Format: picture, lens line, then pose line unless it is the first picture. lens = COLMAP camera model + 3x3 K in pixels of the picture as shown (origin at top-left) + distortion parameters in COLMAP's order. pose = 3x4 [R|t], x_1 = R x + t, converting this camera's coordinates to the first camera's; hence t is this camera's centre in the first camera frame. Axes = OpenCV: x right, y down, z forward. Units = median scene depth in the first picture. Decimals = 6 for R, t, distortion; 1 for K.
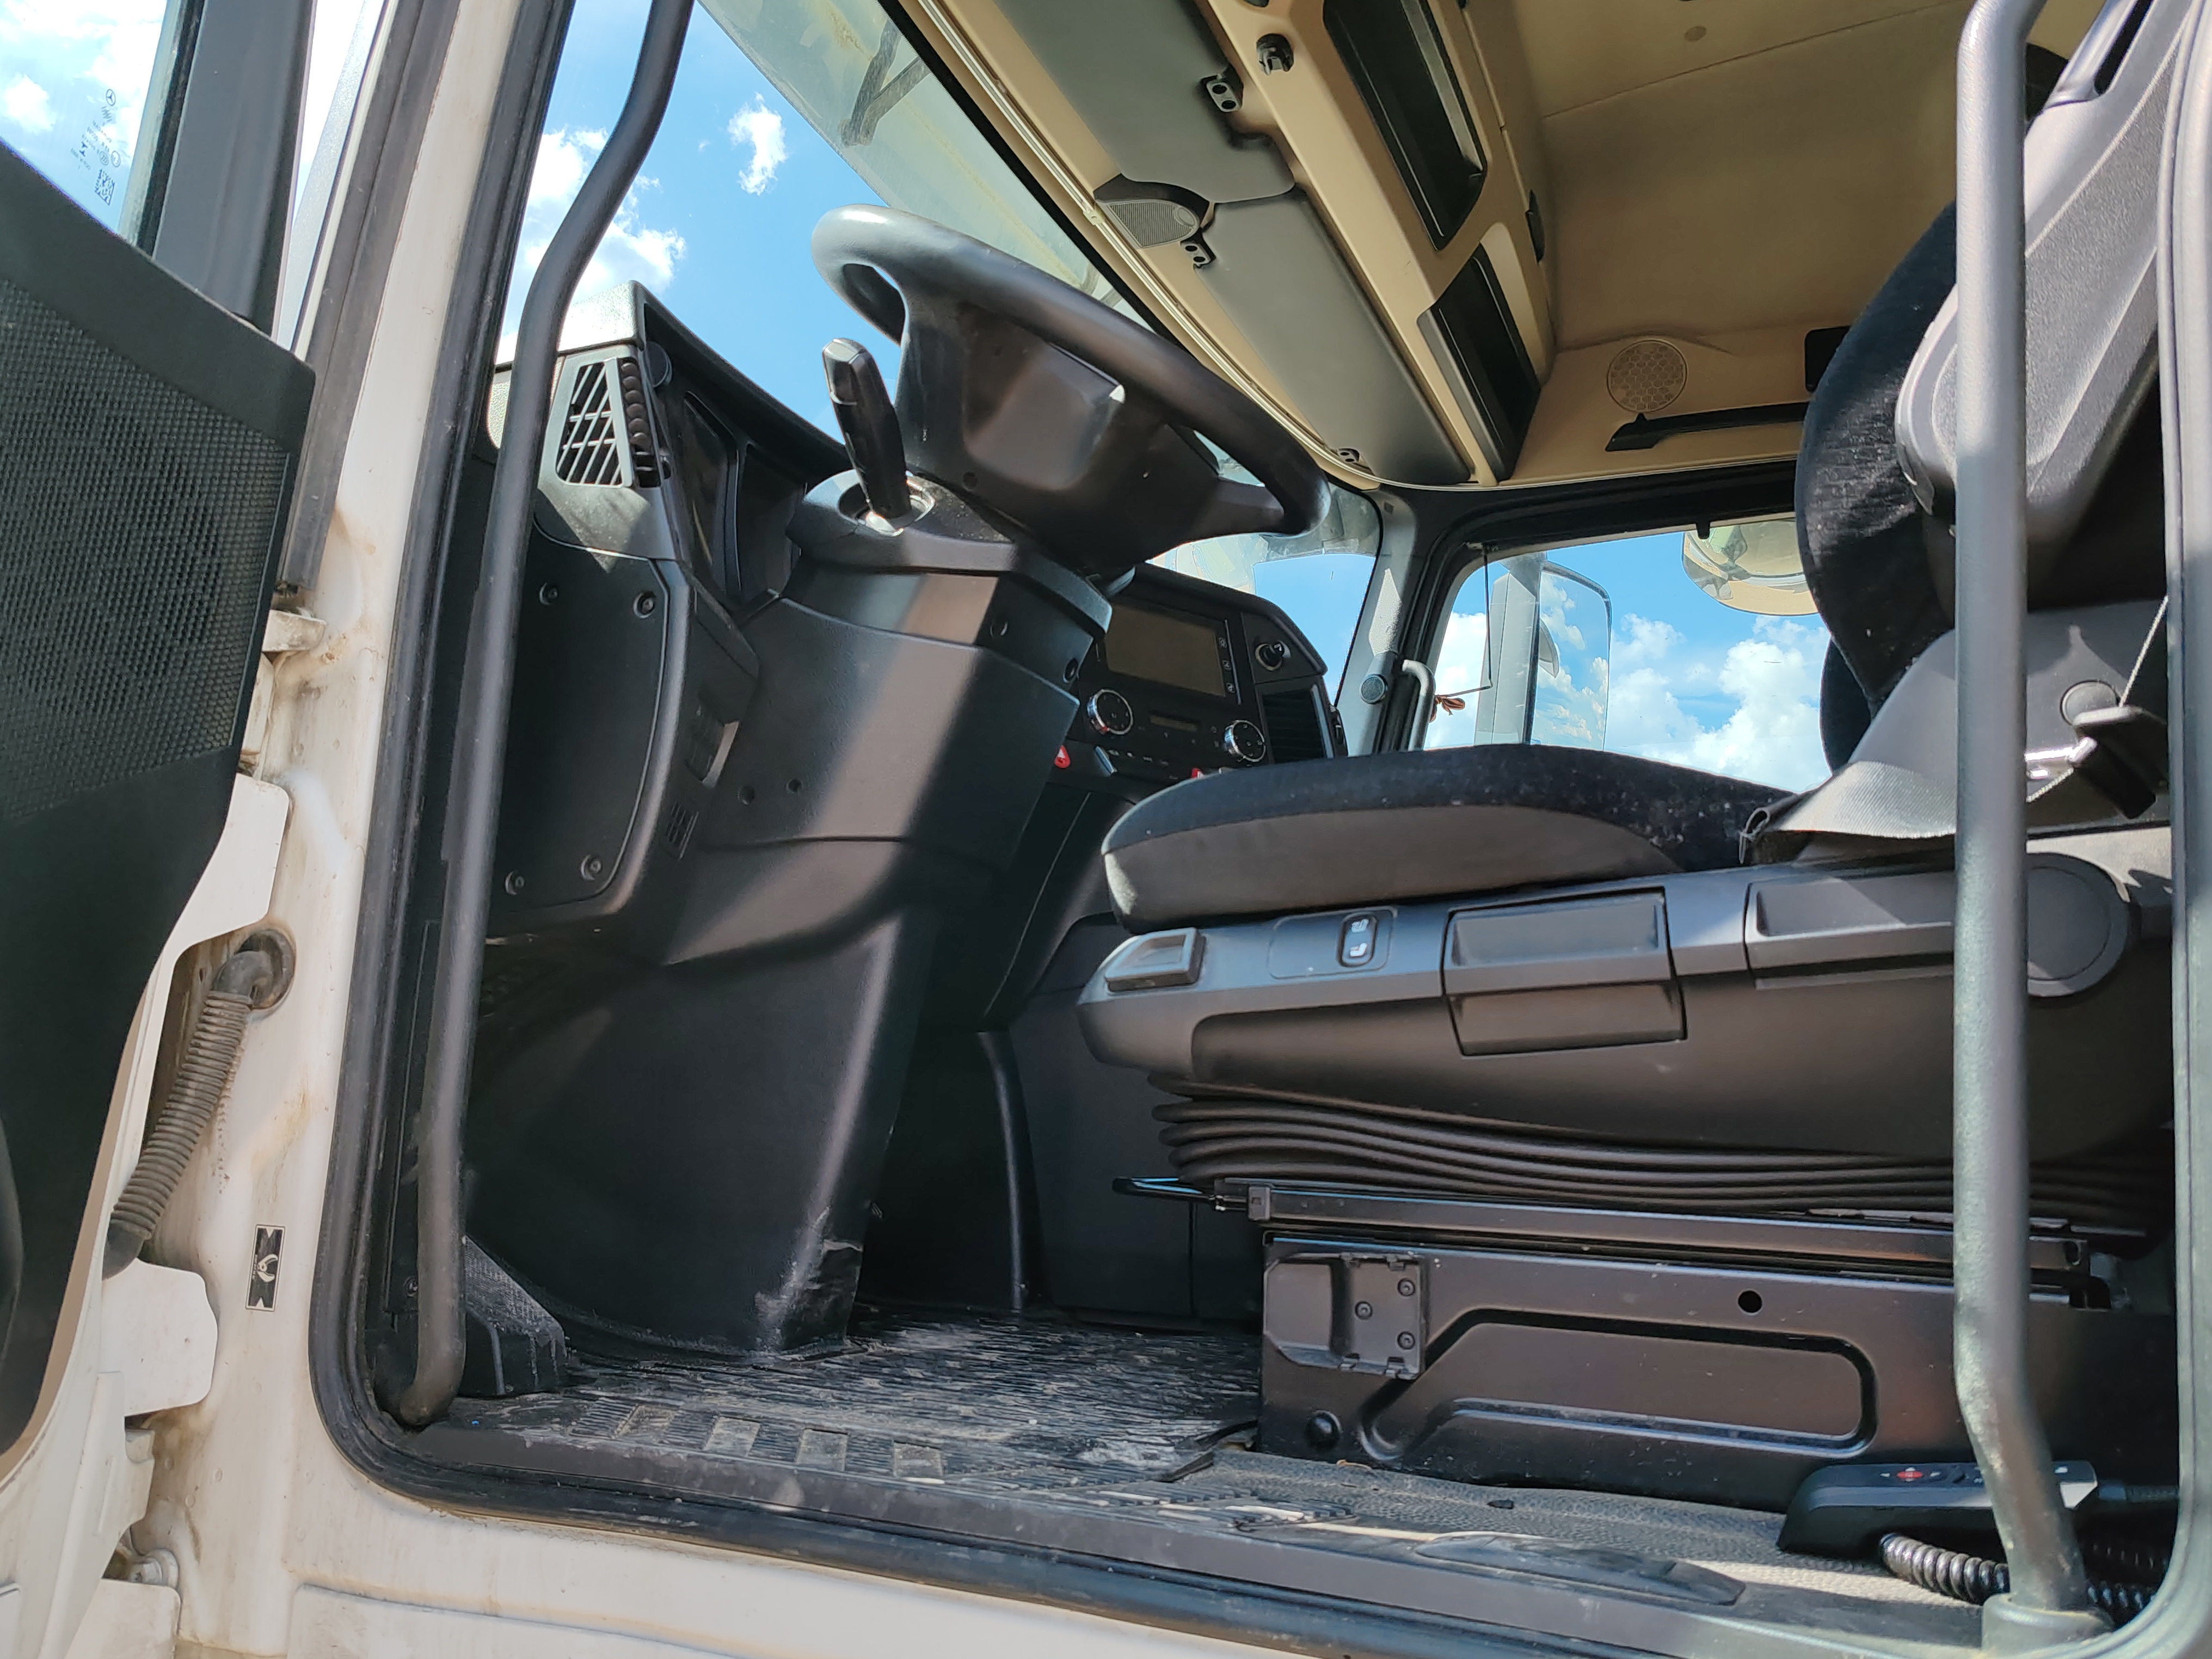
lens RADIAL K [[1711.8, 0, 1106.0], [0, 1711.8, 829.5], [0, 0, 1]] dist [0.079321, -0.074984]
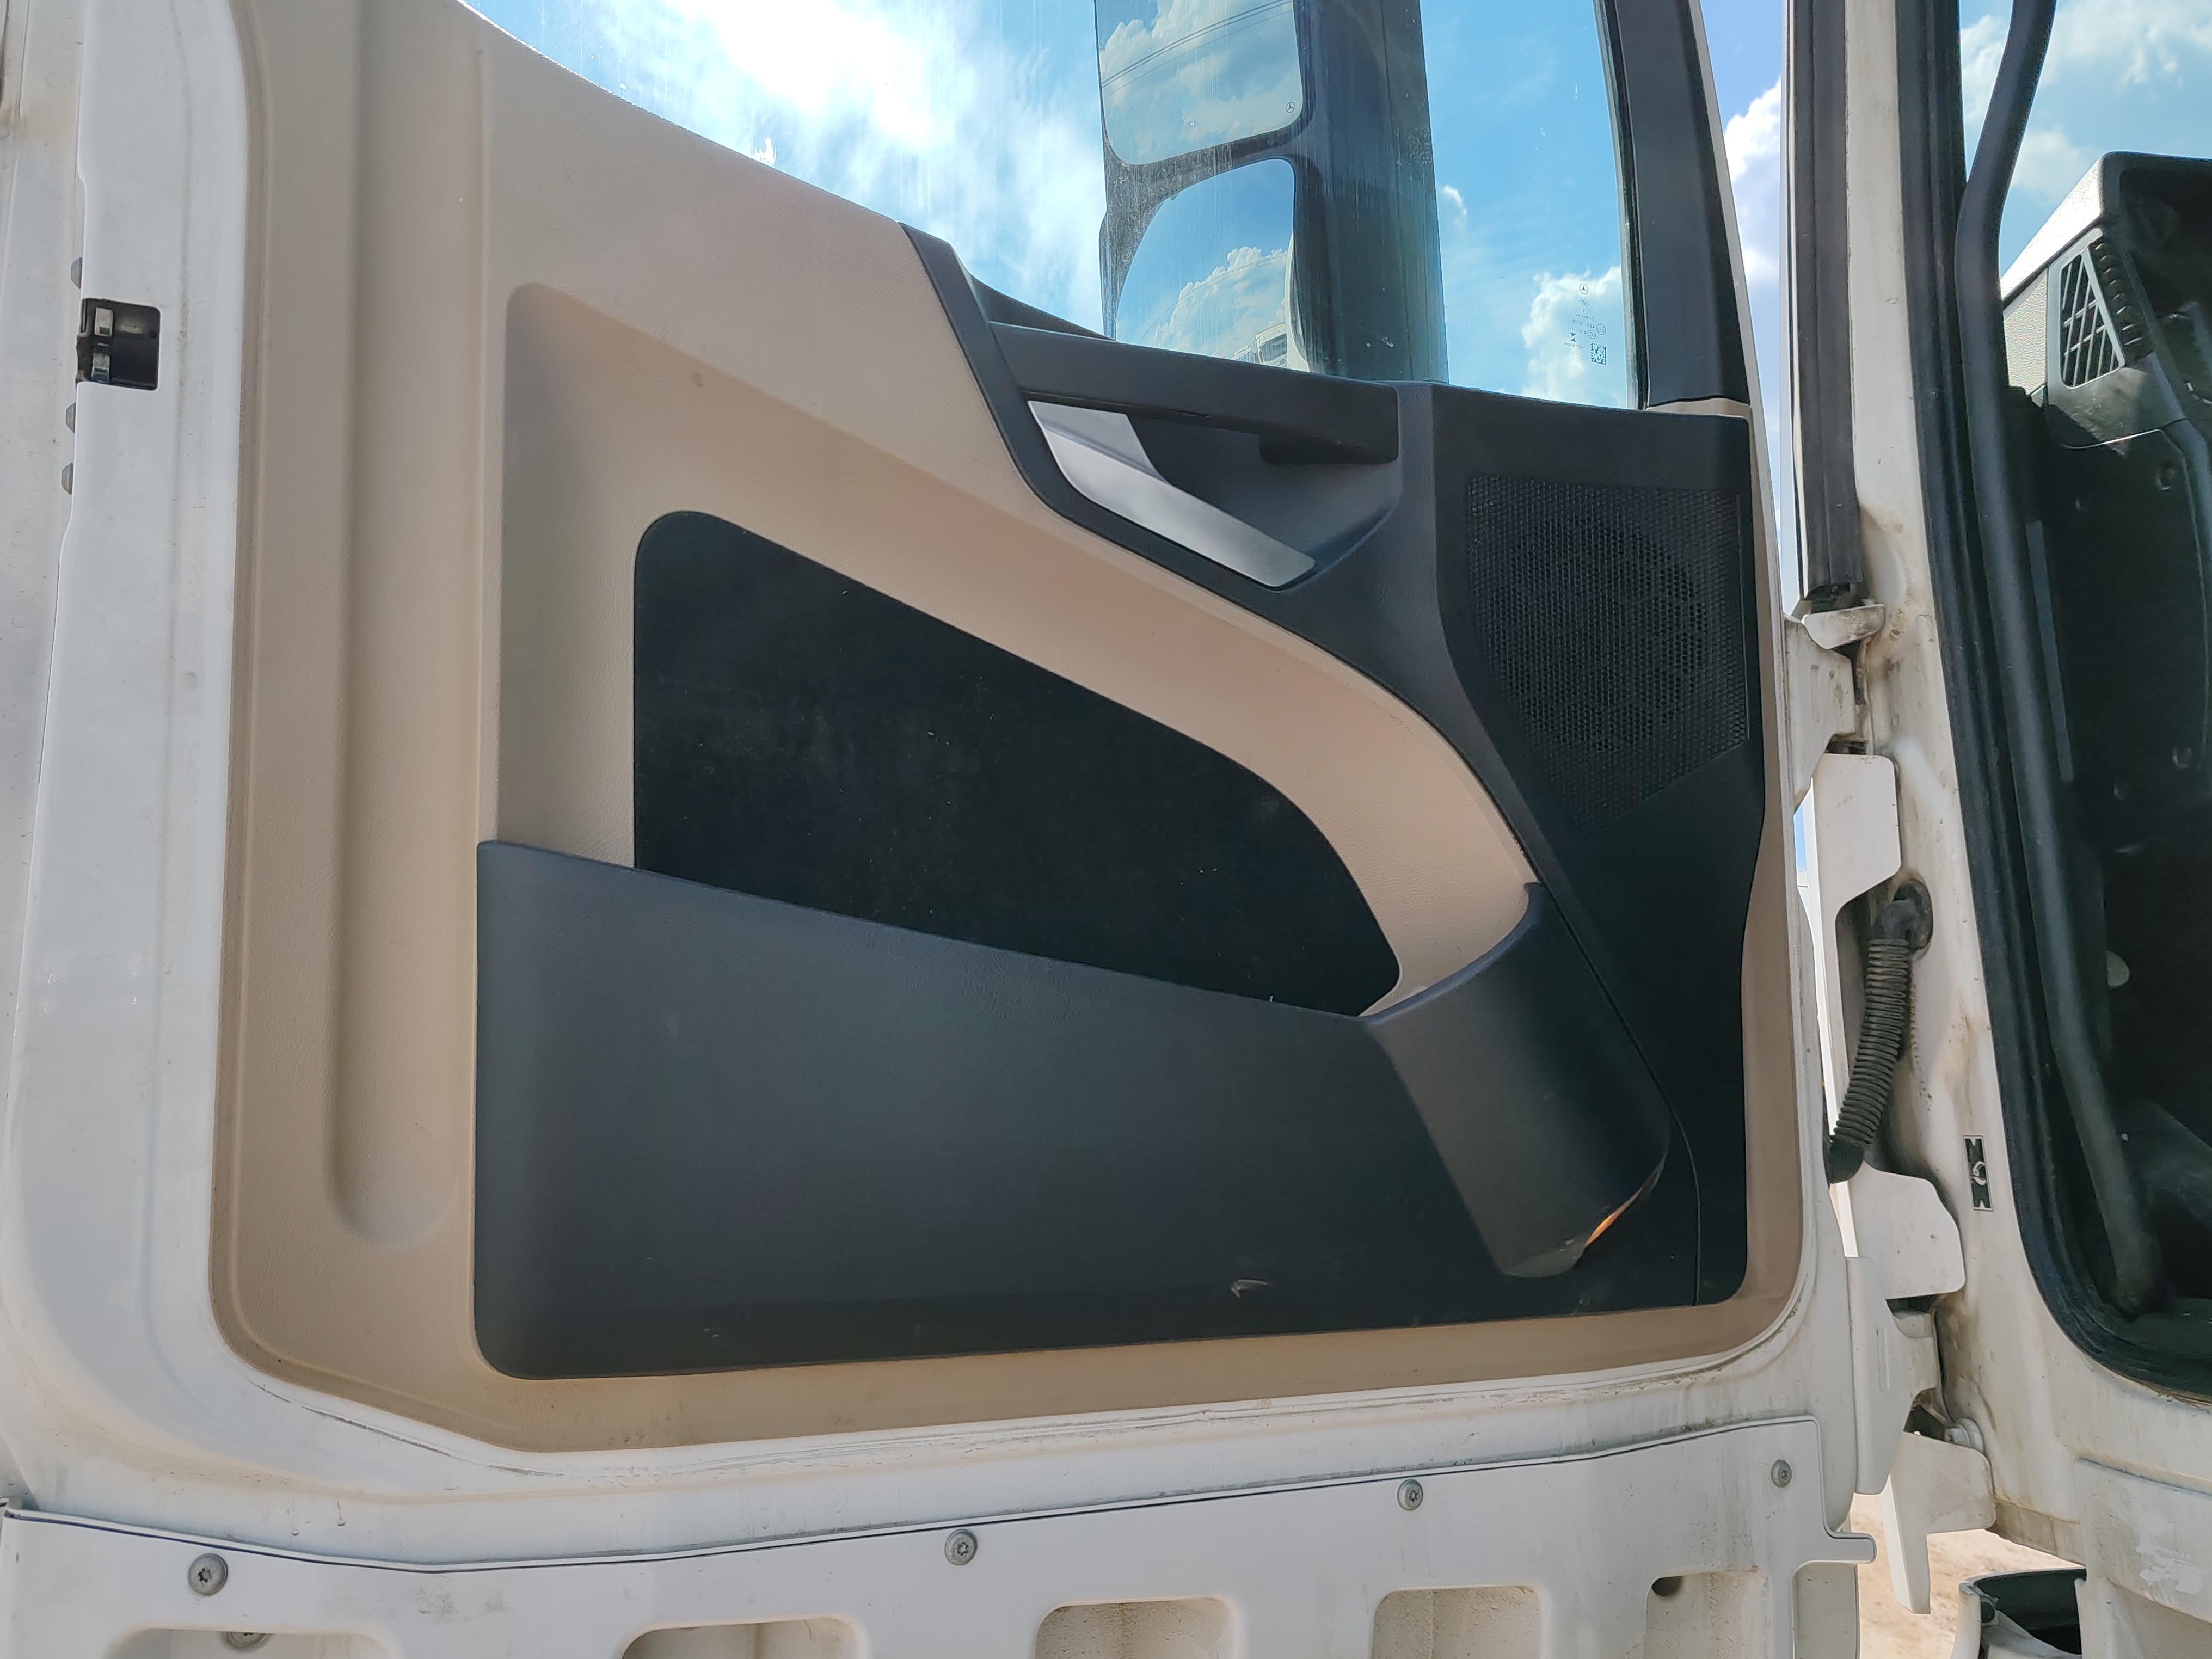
lens RADIAL K [[1711.8, 0, 1106.0], [0, 1711.8, 829.5], [0, 0, 1]] dist [0.079321, -0.074984]
pose [[0.454383, -0.214998, -0.864472, 0.276846], [0.214520, 0.968288, -0.128062, 0.060823], [0.864591, -0.127257, 0.486095, -0.000810]]
